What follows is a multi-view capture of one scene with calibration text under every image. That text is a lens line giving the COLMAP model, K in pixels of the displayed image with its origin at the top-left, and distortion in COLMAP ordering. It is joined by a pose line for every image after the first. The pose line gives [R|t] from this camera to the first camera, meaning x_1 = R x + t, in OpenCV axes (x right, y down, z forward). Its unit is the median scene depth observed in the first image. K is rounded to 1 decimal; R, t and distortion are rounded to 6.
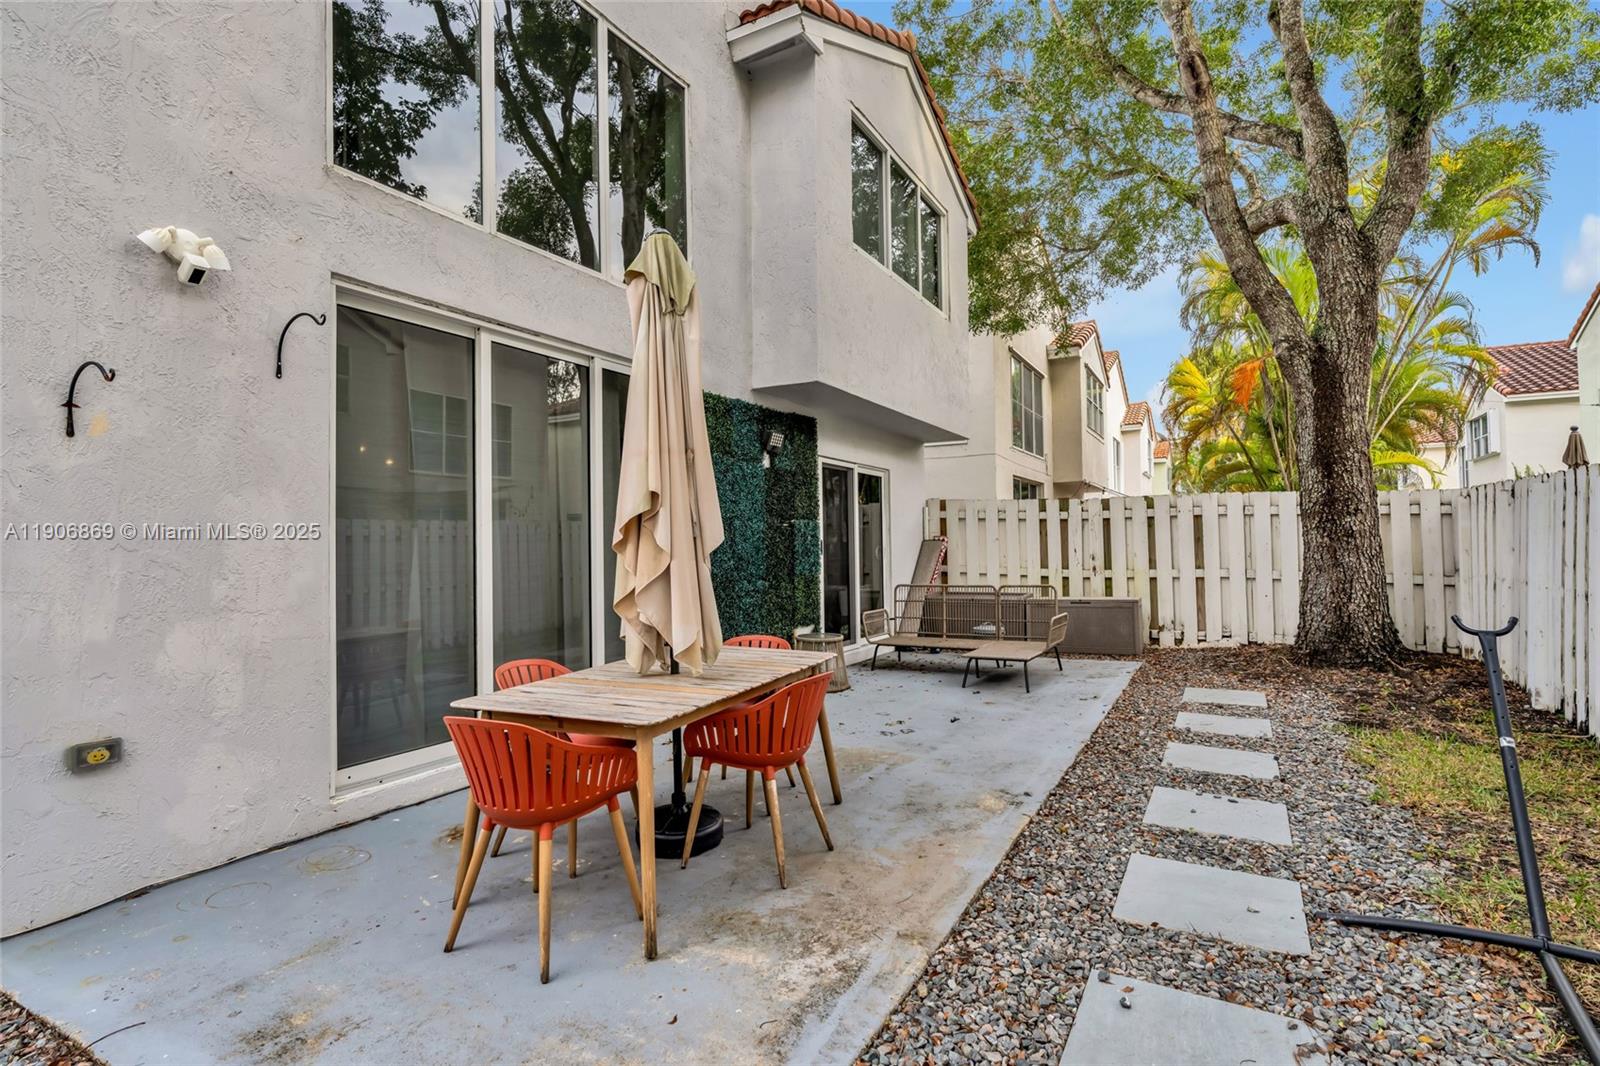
lens RADIAL K [[710.3, 0, 806.9], [0, 710.3, 537.2], [0, 0, 1]] dist [-0.003734, -0.000250]
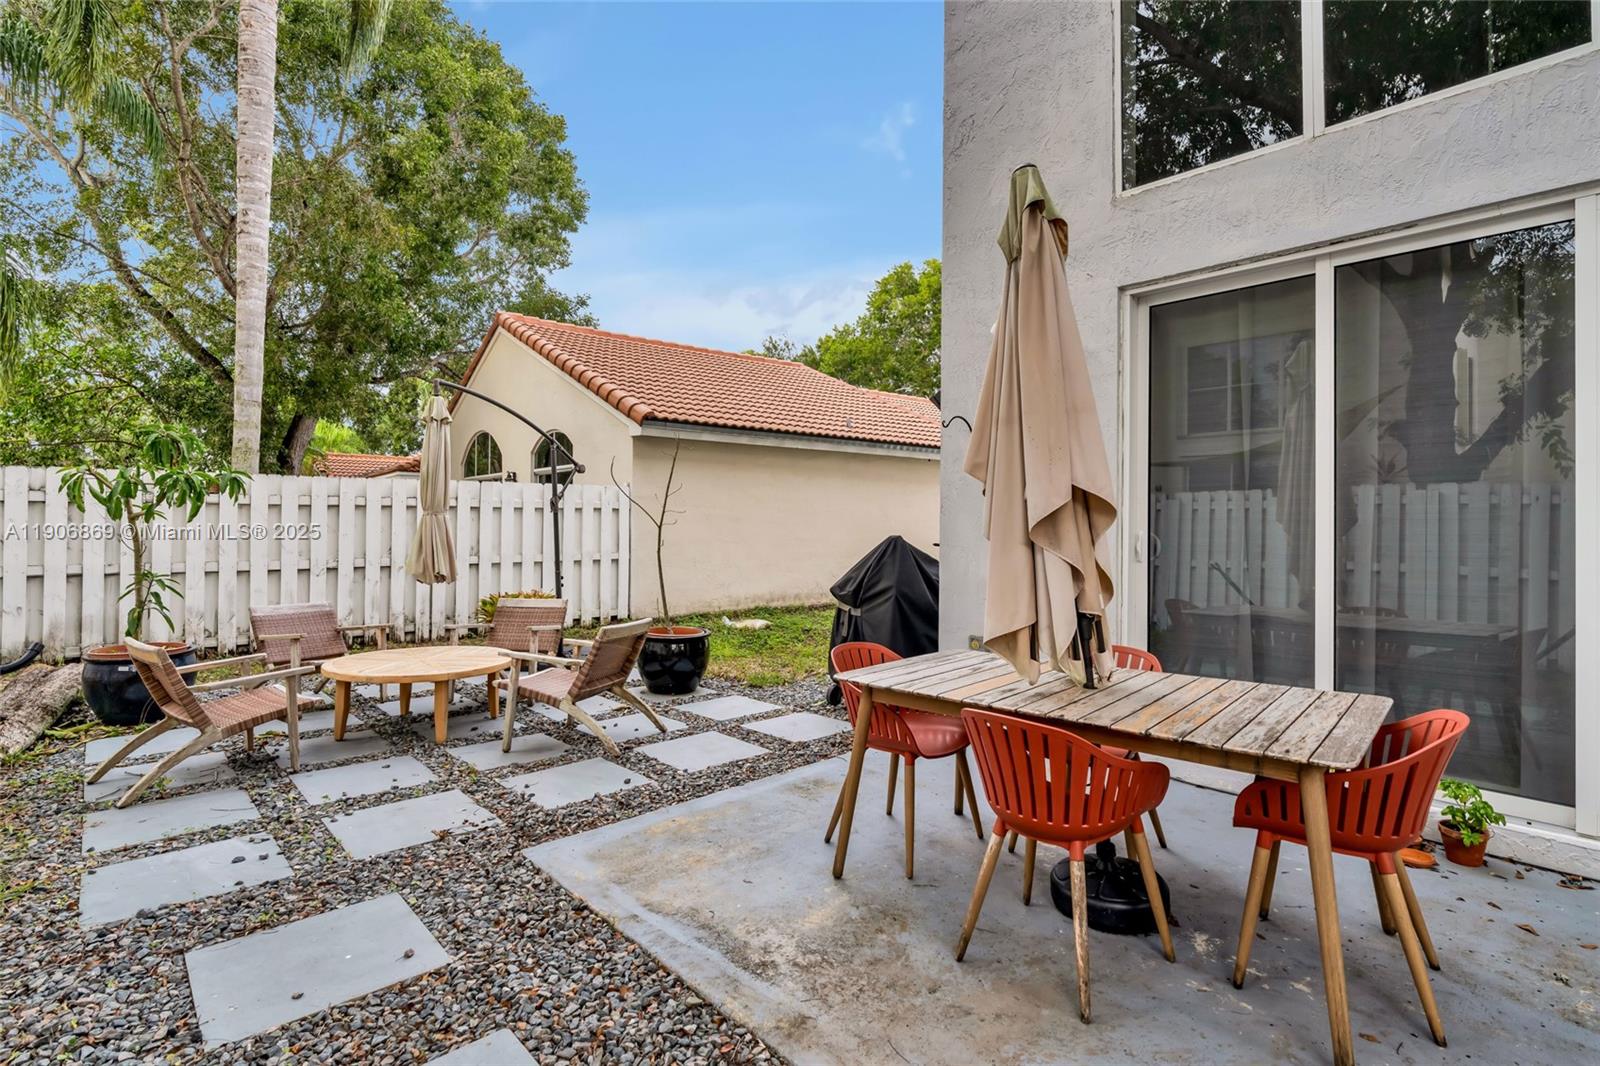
lens RADIAL K [[710.3, 0, 806.9], [0, 710.3, 524.5], [0, 0, 1]] dist [-0.003734, -0.000250]
pose [[-0.229350, 0.013483, -0.973251, 0.825013], [0.004780, 0.999908, 0.012726, -0.003652], [0.973332, -0.001734, -0.229393, 1.087263]]
